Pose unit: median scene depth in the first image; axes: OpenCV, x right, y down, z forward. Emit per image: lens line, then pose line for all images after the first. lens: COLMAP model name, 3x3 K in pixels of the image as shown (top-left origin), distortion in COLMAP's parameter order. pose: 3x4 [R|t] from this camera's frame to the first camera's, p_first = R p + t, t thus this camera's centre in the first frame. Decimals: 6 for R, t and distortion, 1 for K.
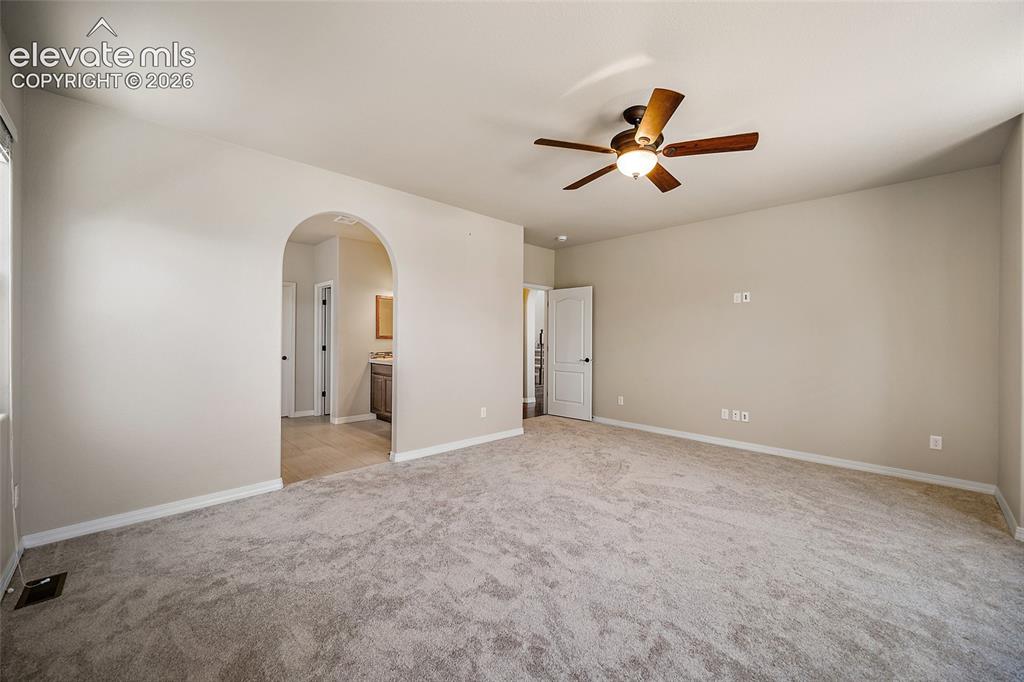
lens RADIAL K [[400.9, 0, 509.2], [0, 400.9, 337.6], [0, 0, 1]] dist [-0.000148, -0.000336]
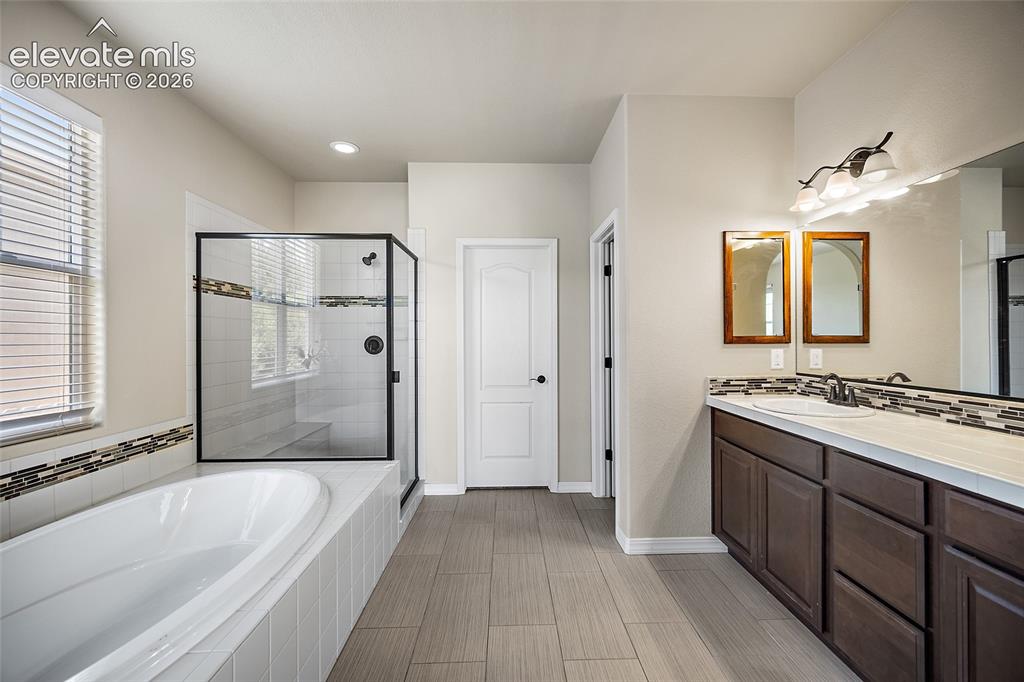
lens RADIAL K [[400.9, 0, 519.7], [0, 400.9, 337.0], [0, 0, 1]] dist [-0.000148, -0.000336]
pose [[0.746591, -0.011580, -0.665183, -0.222136], [0.012306, 0.999918, -0.003596, -0.004893], [0.665170, -0.005502, 0.746672, 0.579555]]
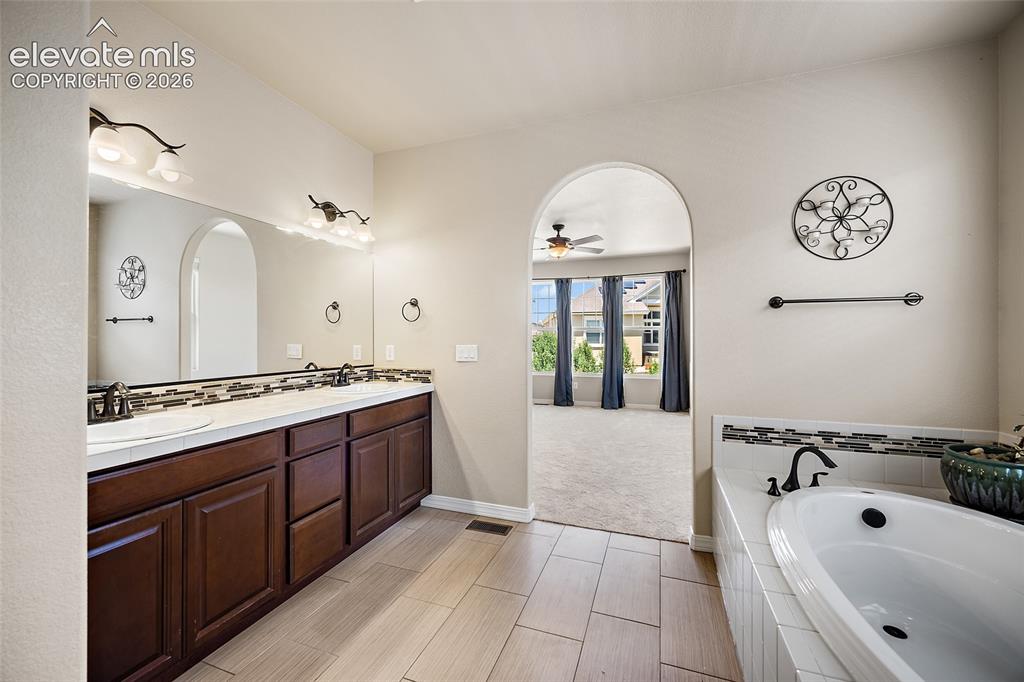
lens RADIAL K [[400.9, 0, 520.6], [0, 400.9, 337.4], [0, 0, 1]] dist [-0.000148, -0.000336]
pose [[-0.452668, -0.006042, 0.891659, -0.587352], [-0.006912, 0.999971, 0.003266, -0.005117], [-0.891652, -0.004685, -0.452696, 0.868403]]
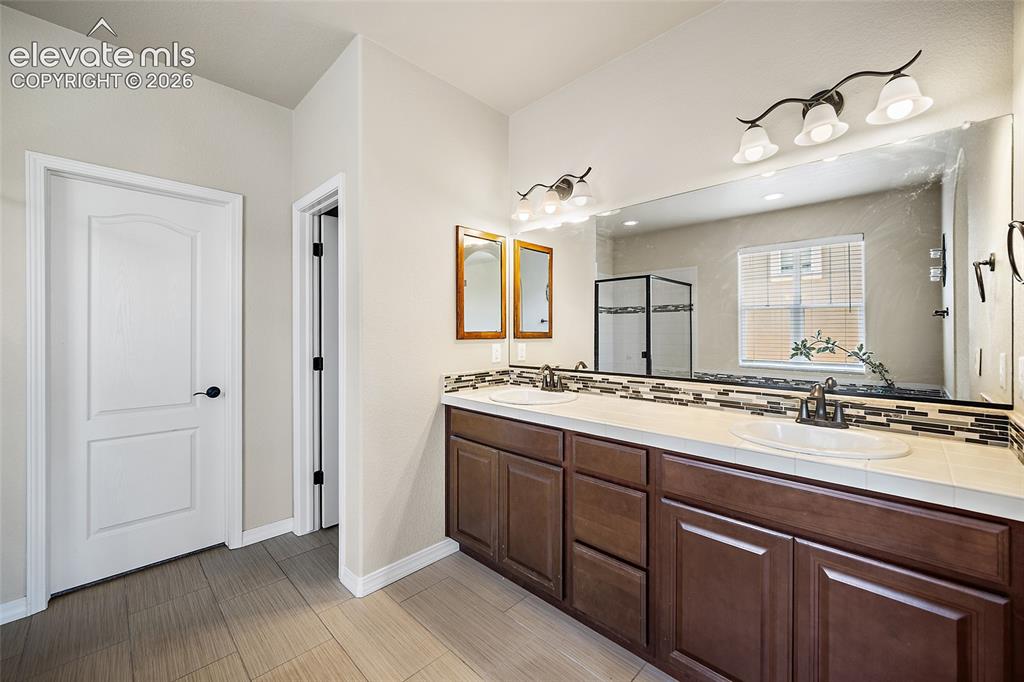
lens RADIAL K [[400.9, 0, 510.8], [0, 400.9, 333.7], [0, 0, 1]] dist [-0.000148, -0.000336]
pose [[0.999437, -0.006622, 0.032876, -0.293236], [0.006403, 0.999957, 0.006751, -0.005103], [-0.032920, -0.006537, 0.999437, 0.616596]]
